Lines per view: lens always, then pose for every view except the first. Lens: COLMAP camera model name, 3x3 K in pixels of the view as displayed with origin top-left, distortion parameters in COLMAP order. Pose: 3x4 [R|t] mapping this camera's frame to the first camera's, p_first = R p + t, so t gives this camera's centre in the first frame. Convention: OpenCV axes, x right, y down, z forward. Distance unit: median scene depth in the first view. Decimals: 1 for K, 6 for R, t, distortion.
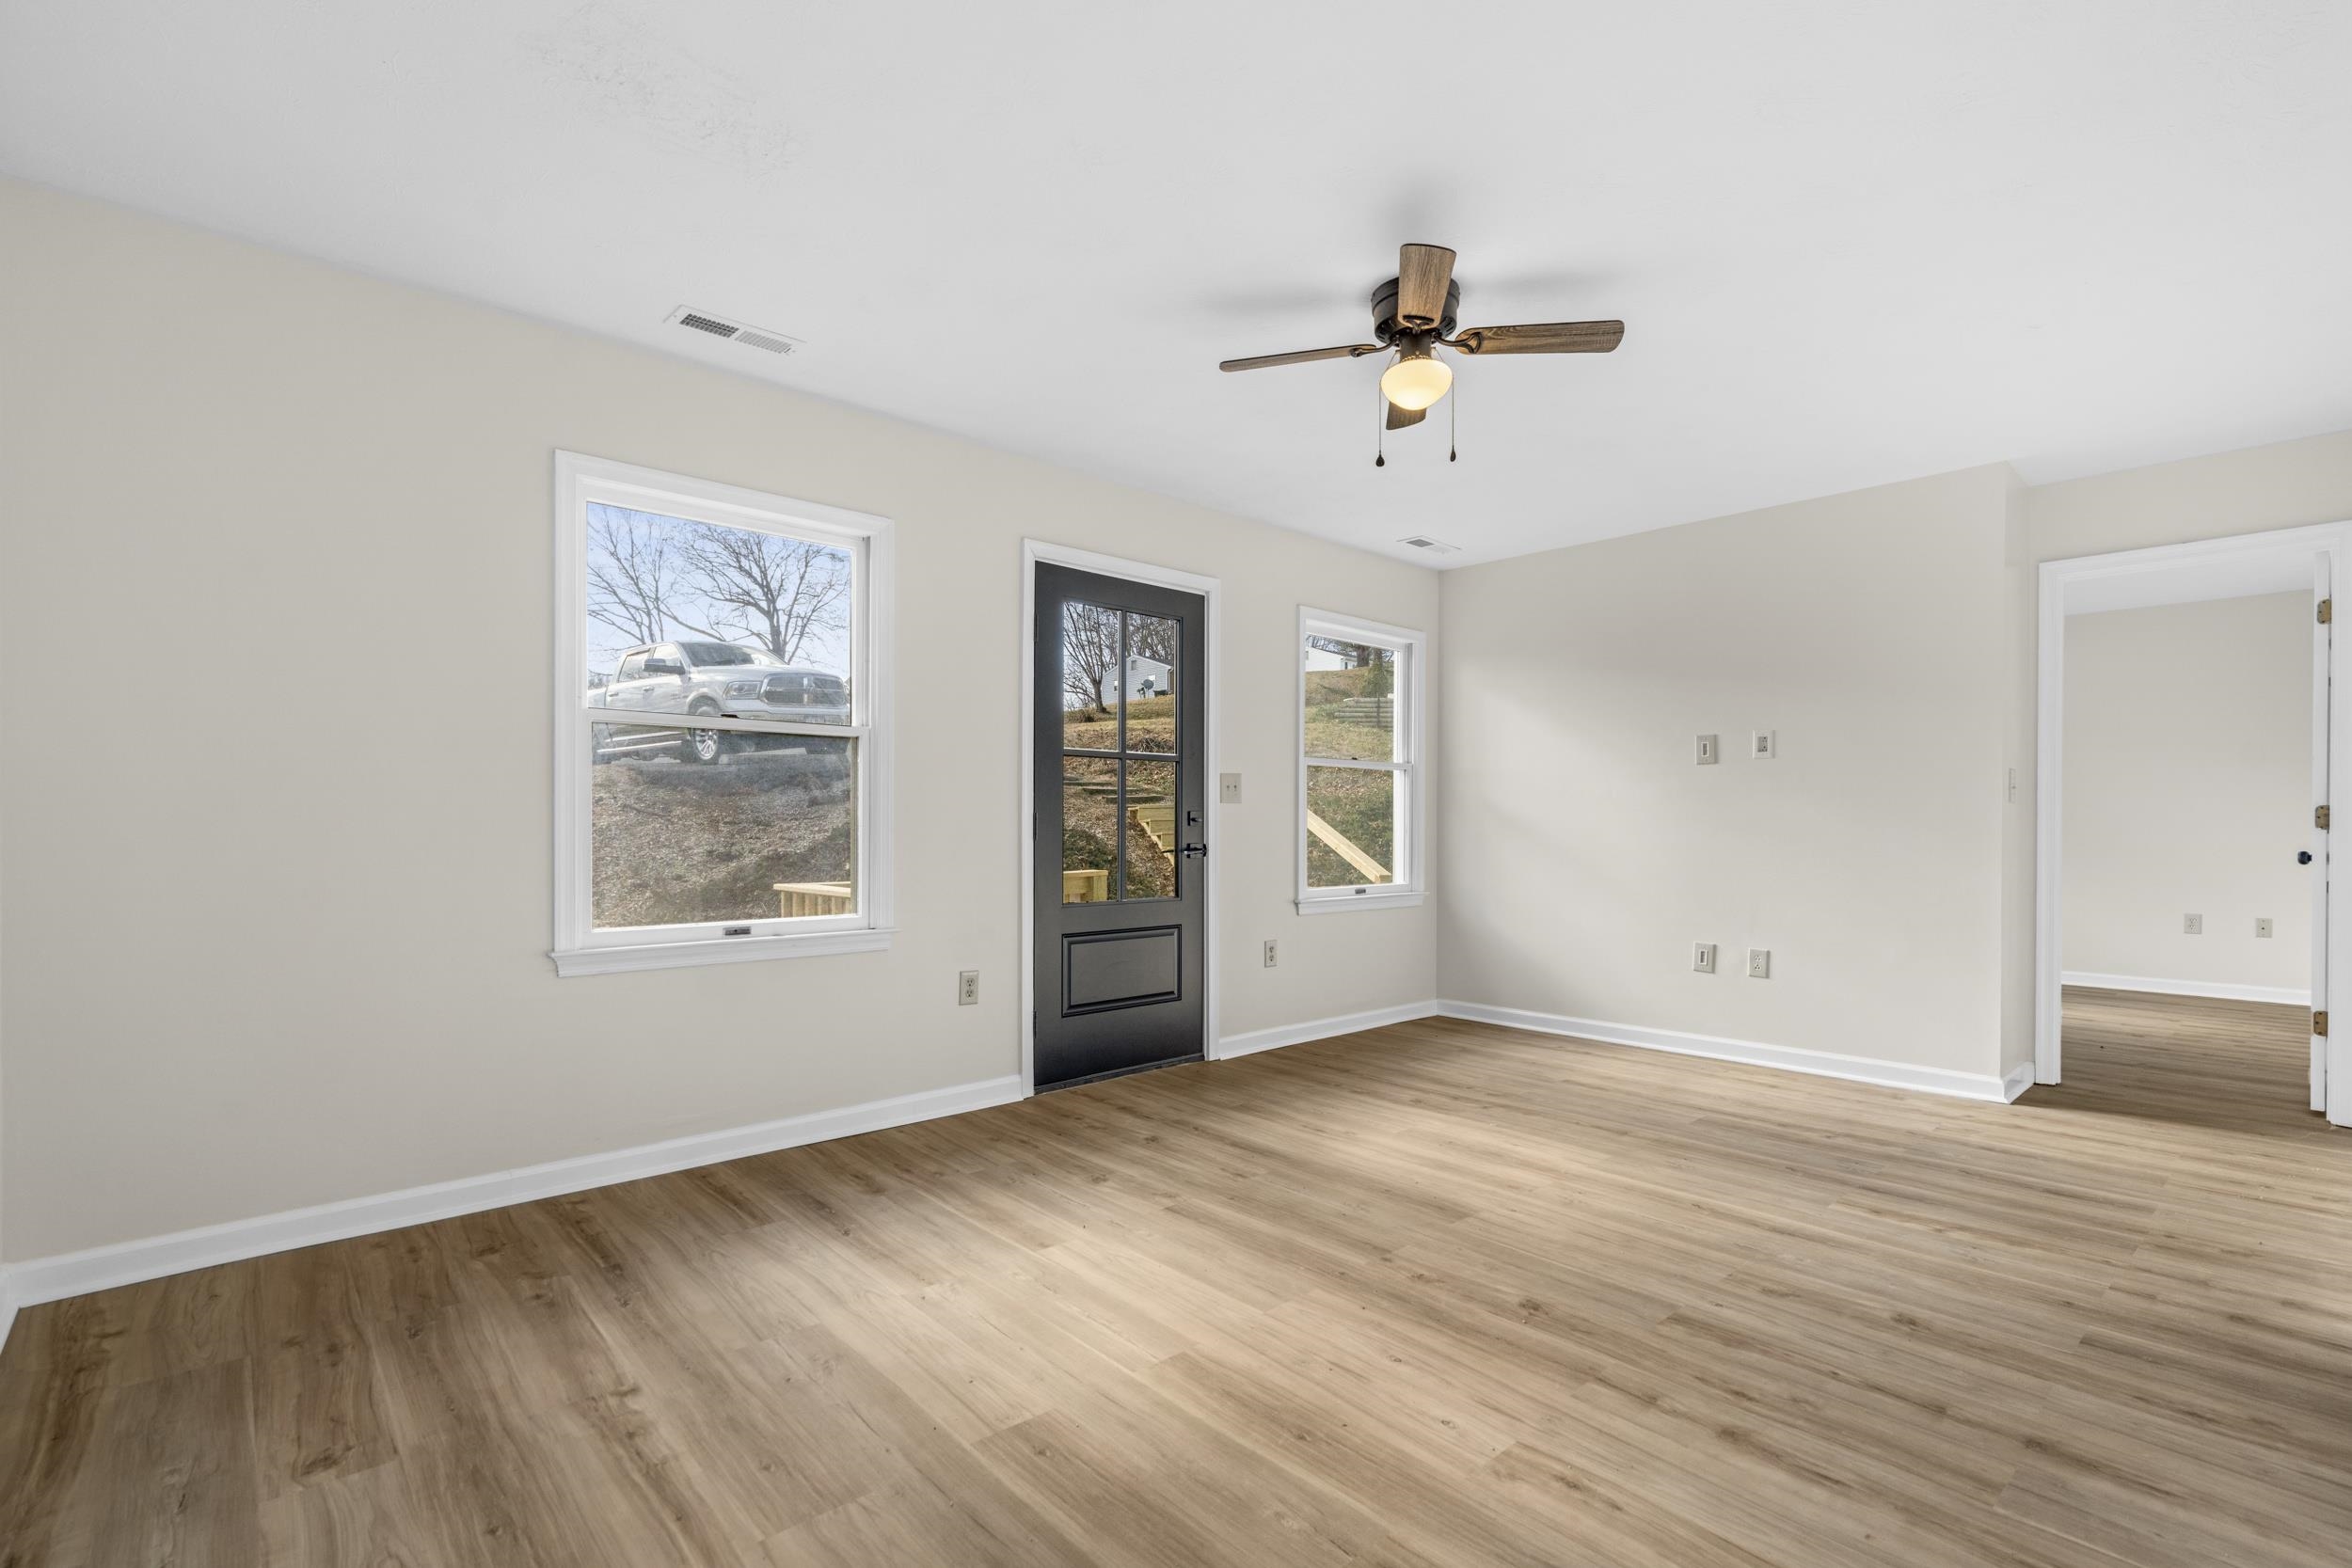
lens RADIAL K [[1093.1, 0, 1186.2], [0, 1093.1, 837.6], [0, 0, 1]] dist [-0.001965, 0.000536]
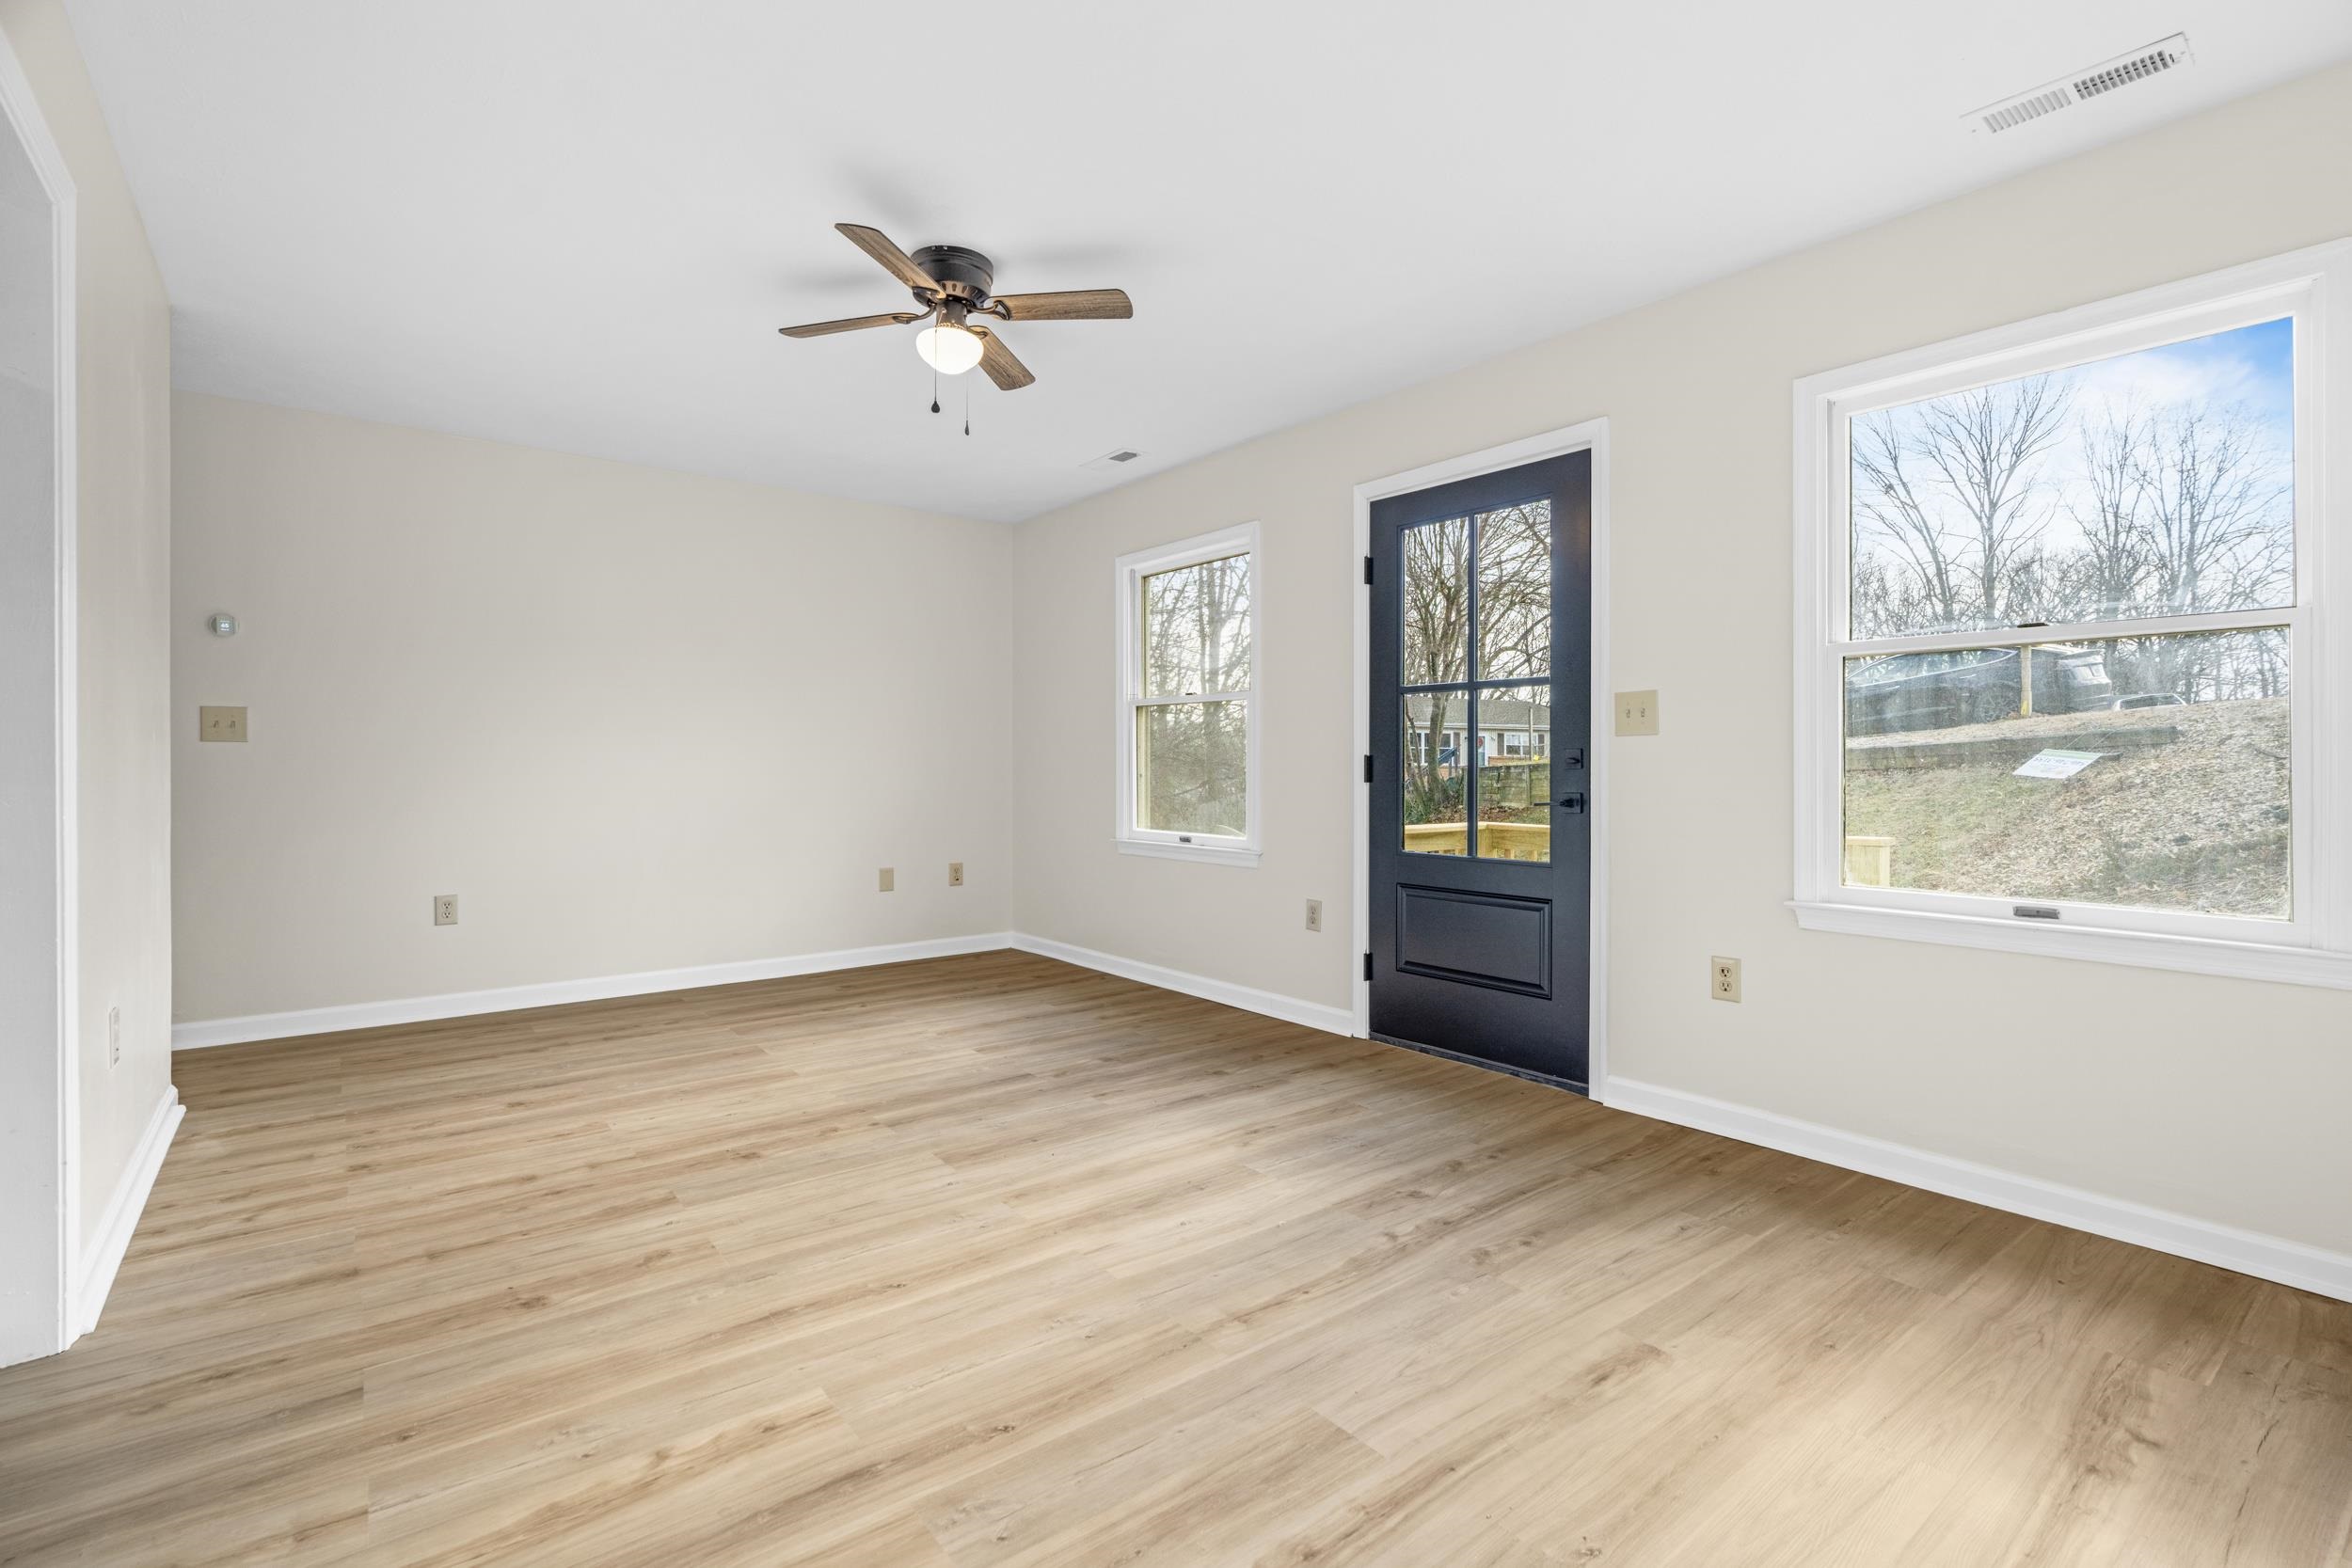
lens RADIAL K [[1071.9, 0, 1176.0], [0, 1071.9, 784.0], [0, 0, 1]] dist [-0.000627, -0.000063]
pose [[-0.086027, 0.012838, -0.996210, 1.289856], [-0.012150, 0.999829, 0.013933, -0.013093], [0.996219, 0.013303, -0.085857, 1.378903]]
